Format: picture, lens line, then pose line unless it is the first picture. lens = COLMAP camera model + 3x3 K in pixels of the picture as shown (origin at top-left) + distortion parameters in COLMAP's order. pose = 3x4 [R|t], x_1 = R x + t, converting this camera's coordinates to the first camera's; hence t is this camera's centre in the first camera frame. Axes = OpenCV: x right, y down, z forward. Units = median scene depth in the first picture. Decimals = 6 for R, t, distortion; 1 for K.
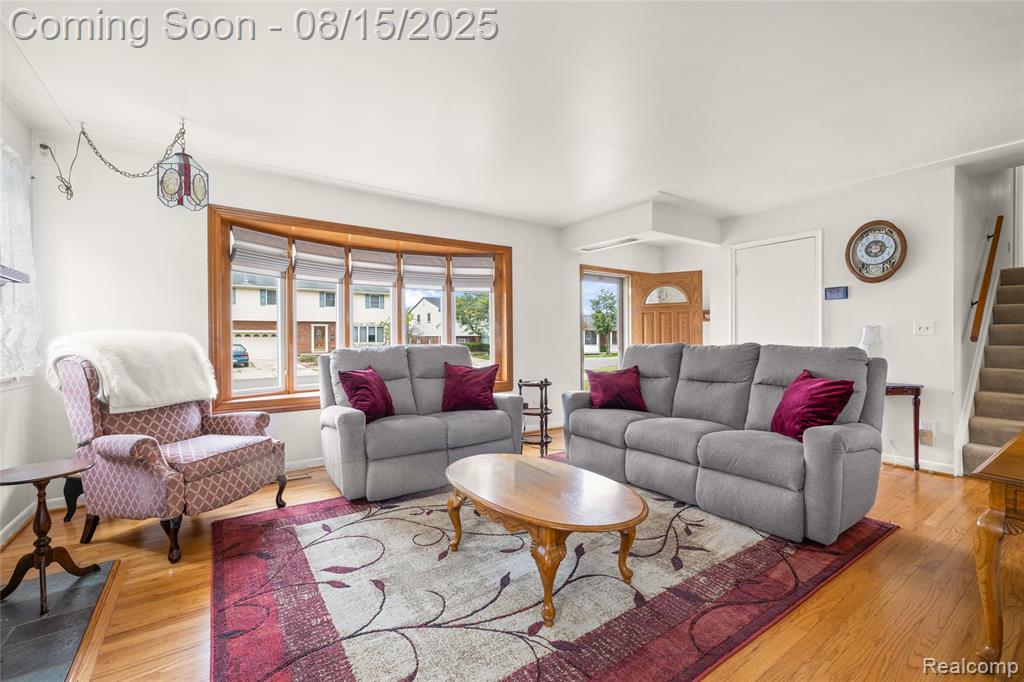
lens RADIAL K [[436.8, 0, 509.5], [0, 436.8, 339.3], [0, 0, 1]] dist [0.000858, 0.000199]
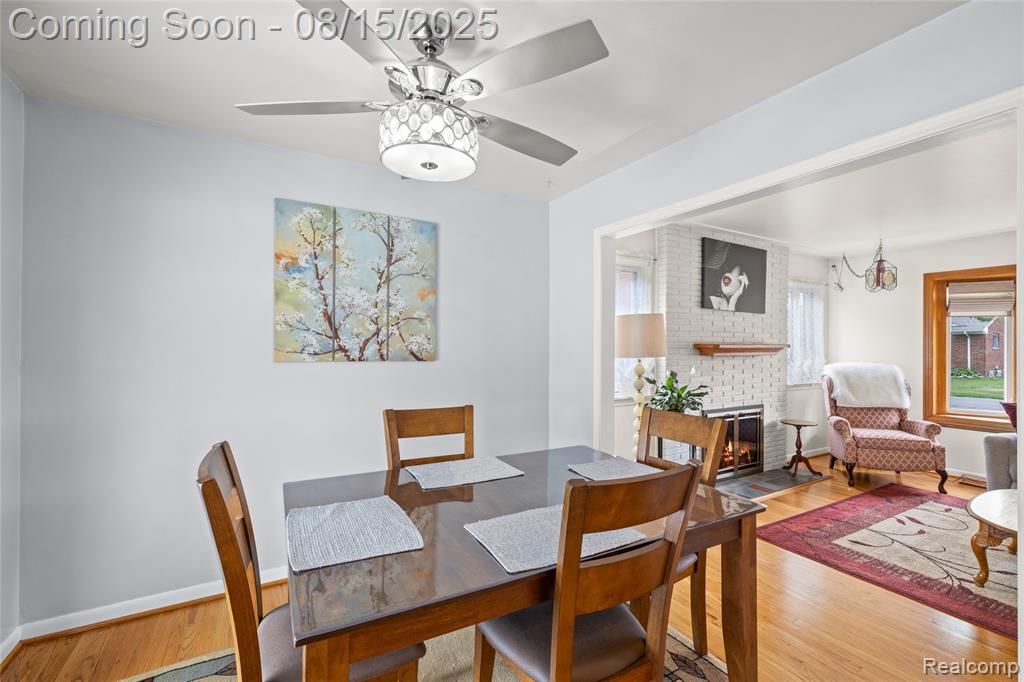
lens RADIAL K [[436.8, 0, 509.5], [0, 436.8, 339.3], [0, 0, 1]] dist [0.000858, 0.000199]
pose [[-0.084853, -0.006943, -0.996369, 0.940472], [-0.007130, 0.999954, -0.006361, -0.084798], [0.996368, 0.006565, -0.084899, -0.250283]]
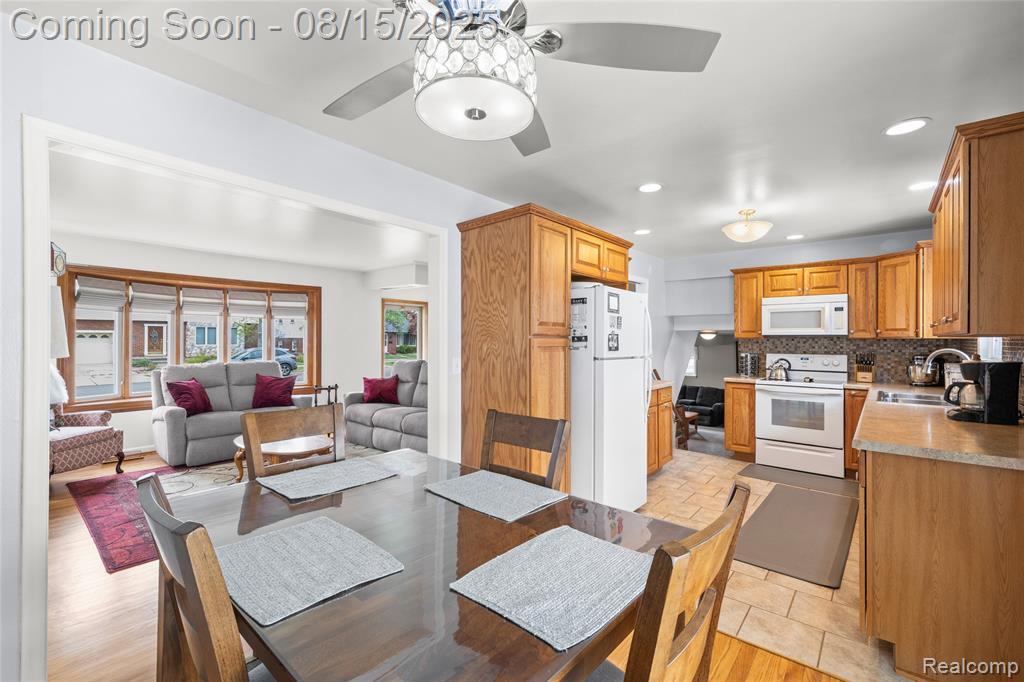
lens RADIAL K [[442.4, 0, 512.8], [0, 442.4, 336.8], [0, 0, 1]] dist [0.001513, 0.000042]
pose [[0.964239, 0.010635, 0.264822, 0.357234], [-0.008503, 0.999922, -0.009194, -0.081059], [-0.264899, 0.006614, 0.964254, -0.796673]]
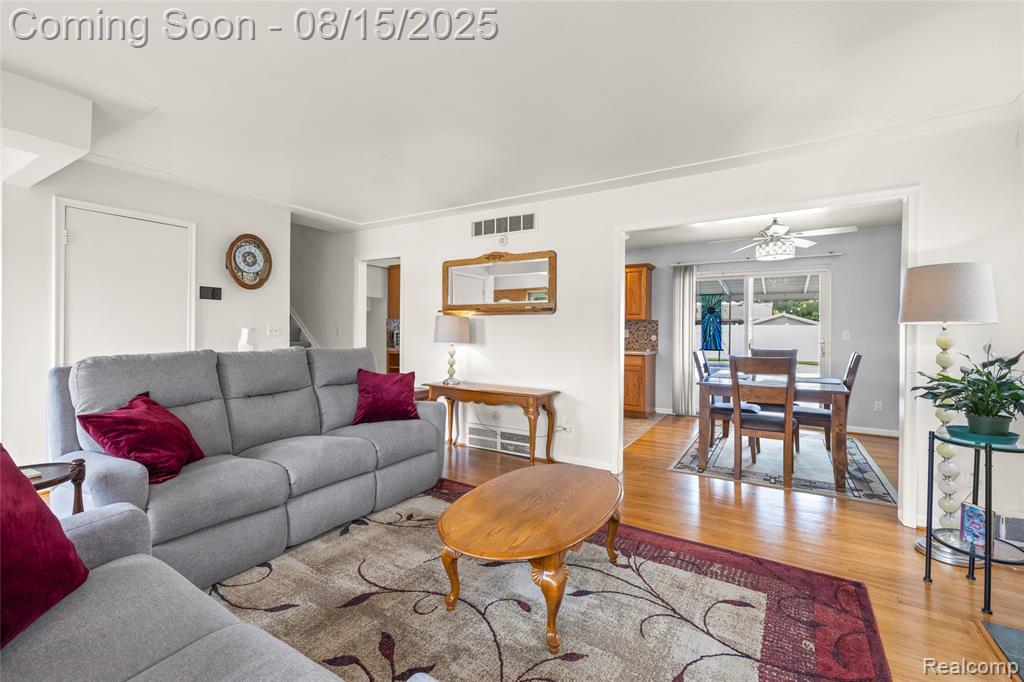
lens RADIAL K [[442.4, 0, 512.8], [0, 442.4, 336.8], [0, 0, 1]] dist [0.001513, 0.000042]
pose [[-0.401782, -0.010003, 0.915681, -0.569802], [-0.005714, 0.999948, 0.008416, -0.026500], [-0.915718, -0.001851, -0.401818, 1.018281]]
